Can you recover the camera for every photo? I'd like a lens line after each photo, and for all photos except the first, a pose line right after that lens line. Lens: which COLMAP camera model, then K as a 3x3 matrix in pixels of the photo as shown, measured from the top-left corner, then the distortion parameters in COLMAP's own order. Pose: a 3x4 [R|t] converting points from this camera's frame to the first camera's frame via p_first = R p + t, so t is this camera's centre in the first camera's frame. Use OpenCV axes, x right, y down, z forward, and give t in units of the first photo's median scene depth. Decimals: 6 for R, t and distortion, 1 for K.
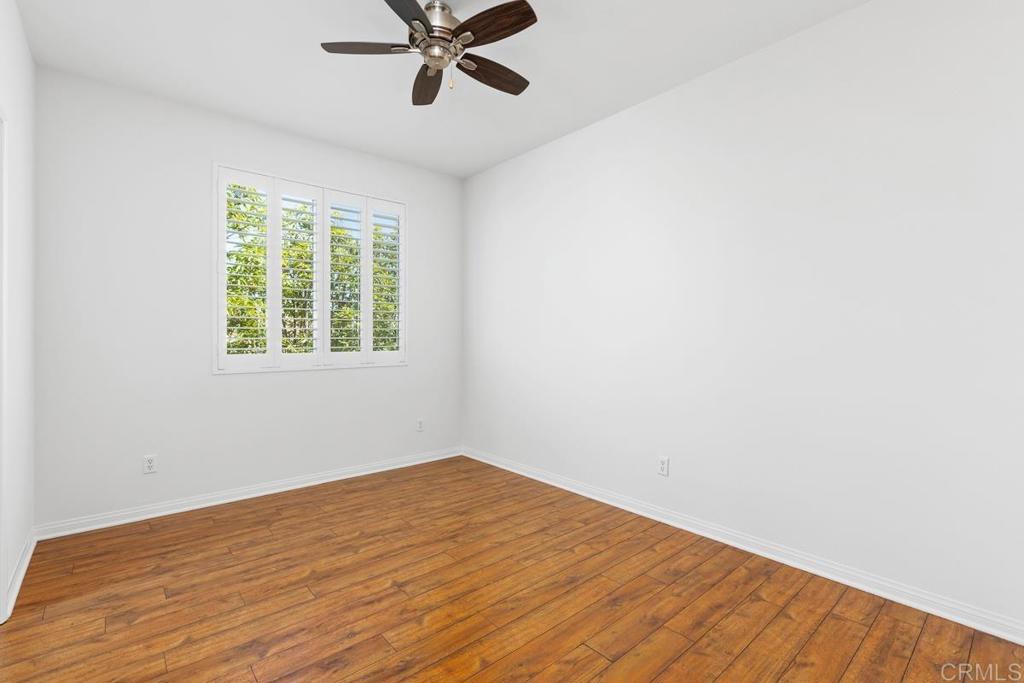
lens RADIAL K [[451.4, 0, 510.1], [0, 451.4, 337.8], [0, 0, 1]] dist [-0.002741, 0.001123]
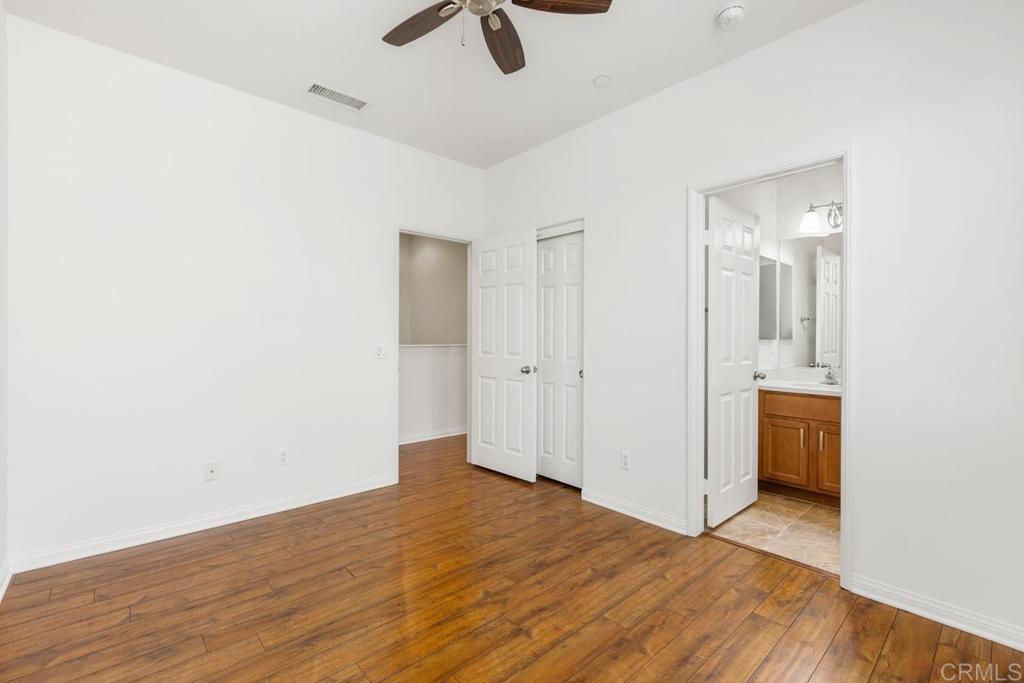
lens RADIAL K [[451.4, 0, 512.1], [0, 451.4, 338.2], [0, 0, 1]] dist [-0.002741, 0.001123]
pose [[-0.999851, -0.008153, -0.015190, -0.231106], [-0.008368, 0.999866, 0.014096, -0.022233], [0.015073, 0.014221, -0.999785, 2.024623]]
